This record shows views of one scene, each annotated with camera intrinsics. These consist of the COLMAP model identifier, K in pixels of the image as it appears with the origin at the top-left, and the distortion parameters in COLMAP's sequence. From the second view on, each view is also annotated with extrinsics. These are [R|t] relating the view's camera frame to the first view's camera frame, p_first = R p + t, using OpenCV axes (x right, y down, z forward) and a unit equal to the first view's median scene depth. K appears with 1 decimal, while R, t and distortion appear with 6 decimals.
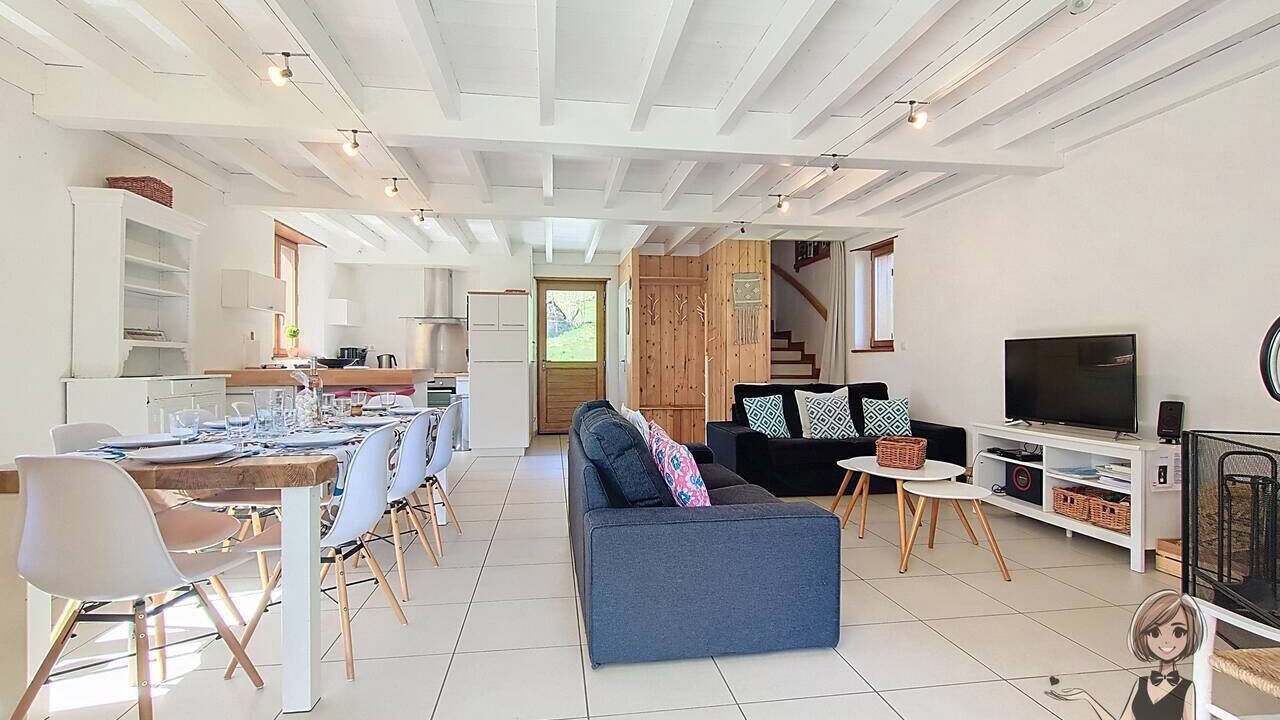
lens RADIAL K [[606.5, 0, 632.8], [0, 606.5, 361.8], [0, 0, 1]] dist [0.002482, -0.005643]
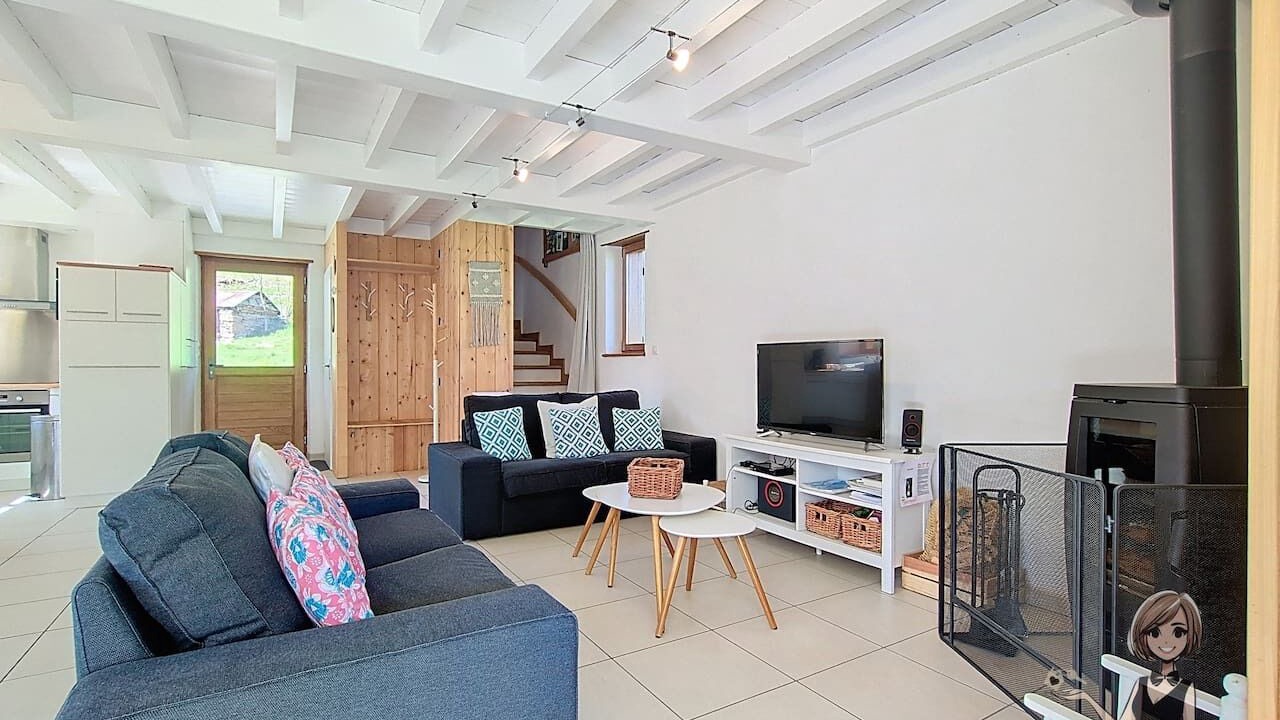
lens RADIAL K [[606.5, 0, 641.7], [0, 606.5, 367.1], [0, 0, 1]] dist [0.002482, -0.005643]
pose [[0.918484, -0.000009, 0.395458, 0.084439], [-0.000711, 0.999998, 0.001673, -0.002382], [-0.395457, -0.001818, 0.918483, 0.215606]]
